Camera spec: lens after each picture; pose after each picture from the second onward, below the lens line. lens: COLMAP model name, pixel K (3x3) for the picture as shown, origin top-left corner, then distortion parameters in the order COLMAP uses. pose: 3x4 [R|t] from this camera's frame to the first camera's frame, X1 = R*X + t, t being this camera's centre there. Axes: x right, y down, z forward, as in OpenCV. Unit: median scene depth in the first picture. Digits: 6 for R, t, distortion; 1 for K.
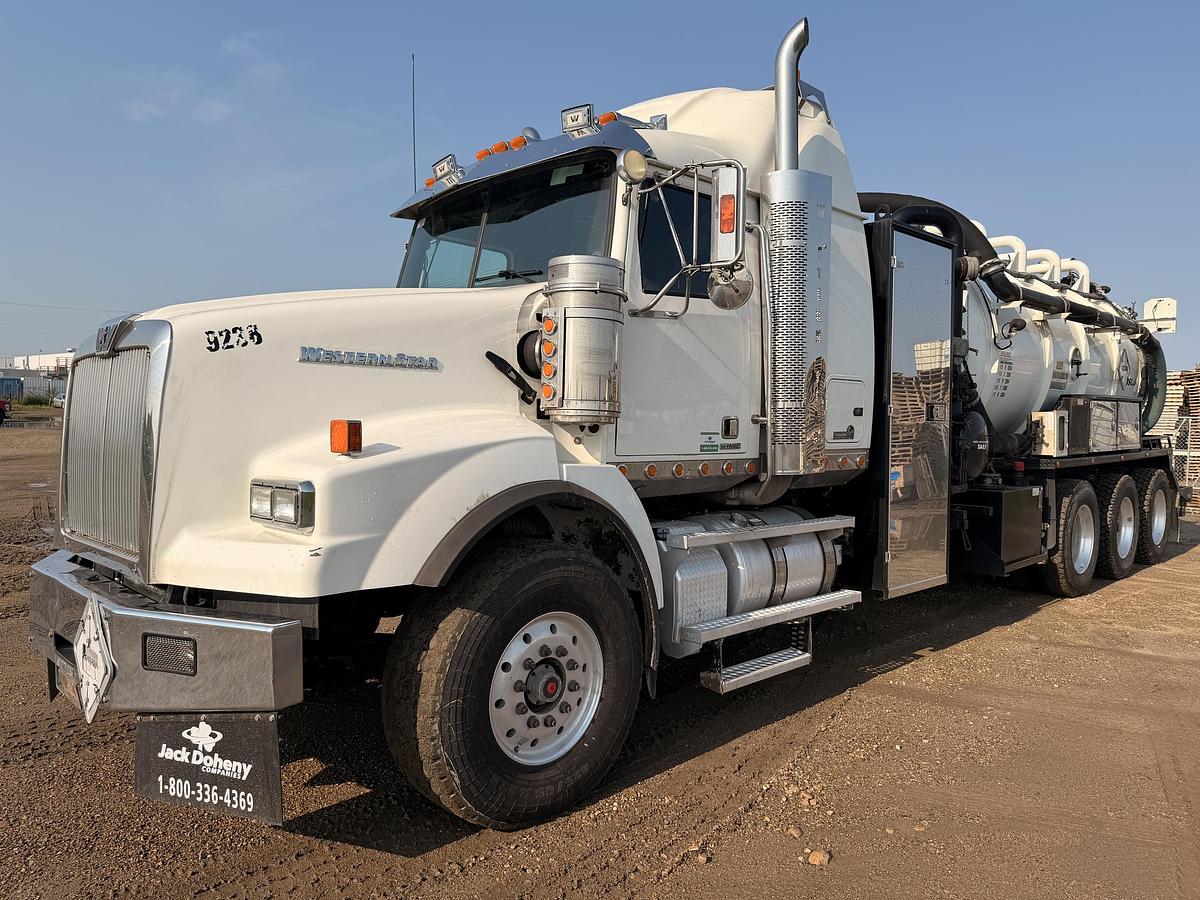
lens RADIAL K [[842.2, 0, 595.8], [0, 842.2, 457.2], [0, 0, 1]] dist [0.090265, -0.169231]
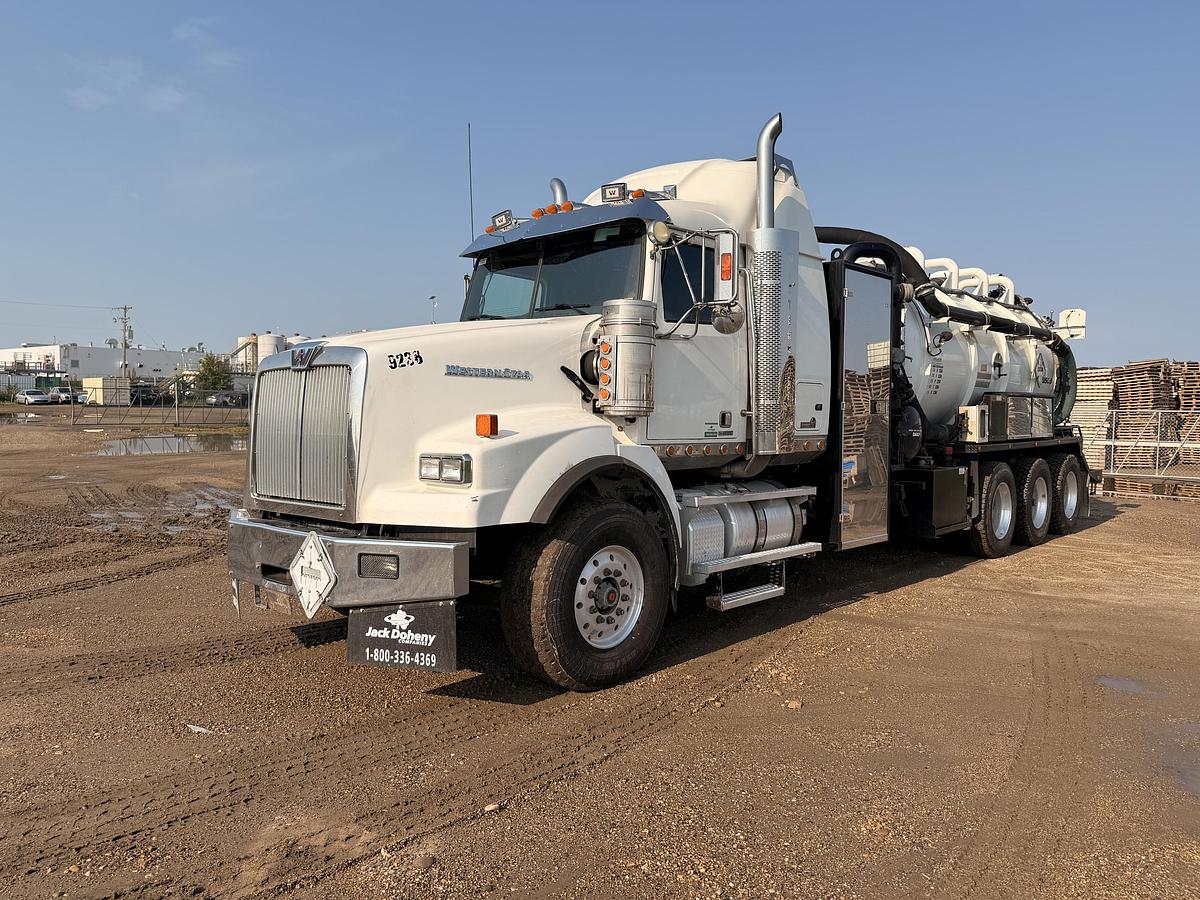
lens RADIAL K [[842.2, 0, 595.8], [0, 842.2, 457.2], [0, 0, 1]] dist [0.090265, -0.169231]
pose [[0.999079, -0.005243, 0.042584, -0.111942], [0.004968, 0.999966, 0.006558, 0.016661], [-0.042617, -0.006341, 0.999071, -0.359909]]
